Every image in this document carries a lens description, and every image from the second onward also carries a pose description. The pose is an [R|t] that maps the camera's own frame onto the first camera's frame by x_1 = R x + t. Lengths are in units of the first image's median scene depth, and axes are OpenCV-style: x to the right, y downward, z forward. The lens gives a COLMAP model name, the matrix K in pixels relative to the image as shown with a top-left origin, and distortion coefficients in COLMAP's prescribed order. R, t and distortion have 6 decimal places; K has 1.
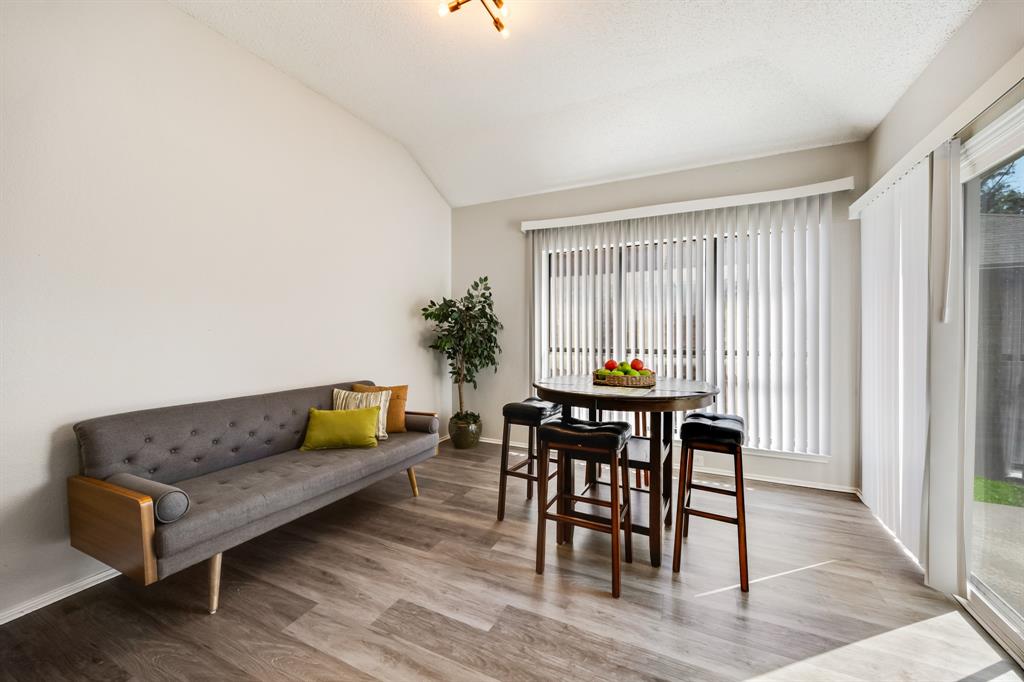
lens RADIAL K [[397.8, 0, 517.3], [0, 397.8, 342.6], [0, 0, 1]] dist [0.002485, 0.000426]
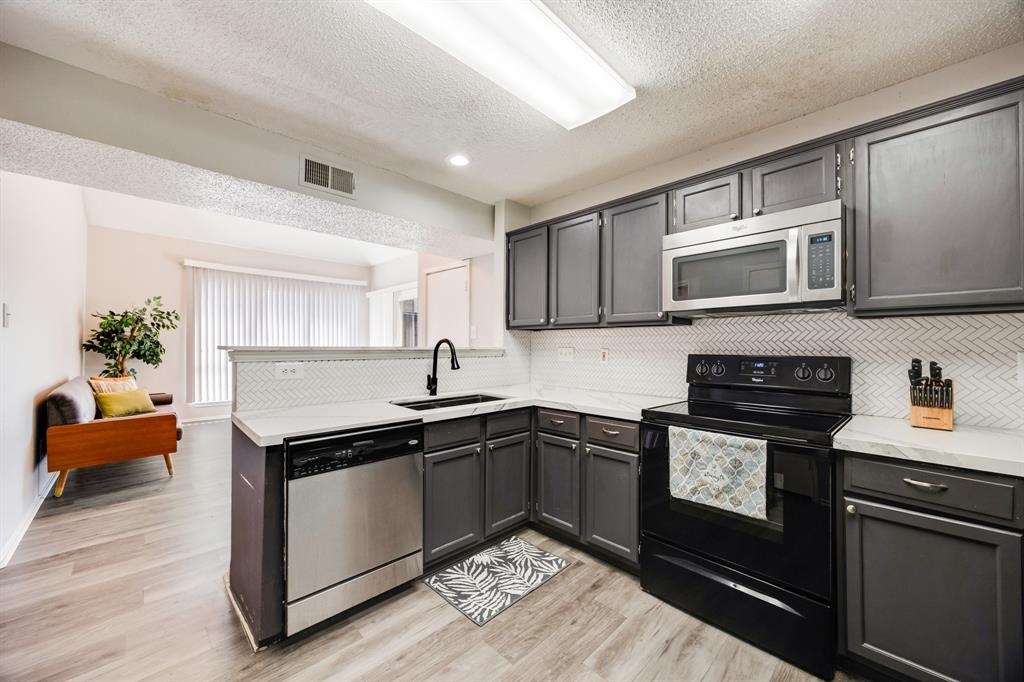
lens RADIAL K [[397.8, 0, 515.1], [0, 397.8, 343.2], [0, 0, 1]] dist [0.002485, 0.000426]
pose [[0.341099, 0.009428, 0.939980, -1.273066], [0.004847, 0.999919, -0.011788, 0.019459], [-0.940015, 0.008578, 0.341025, -0.791197]]
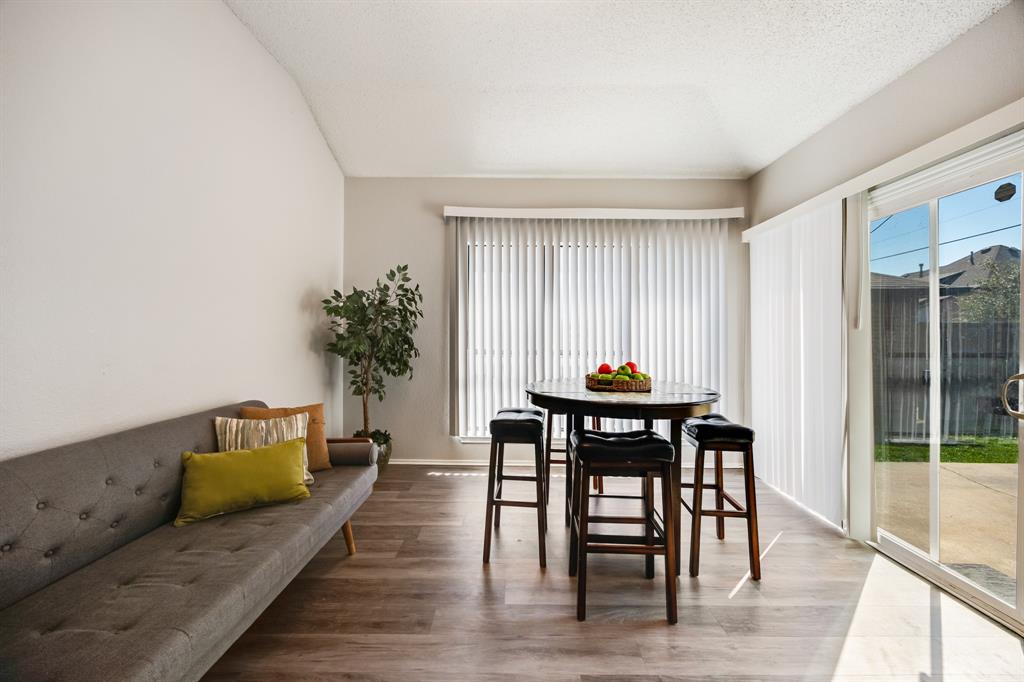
lens RADIAL K [[397.8, 0, 510.7], [0, 397.8, 336.0], [0, 0, 1]] dist [0.002485, 0.000426]
pose [[0.902470, 0.004335, 0.430732, -0.326049], [0.001642, 0.999907, -0.013503, -0.008317], [-0.430750, 0.012894, 0.902379, 0.215171]]
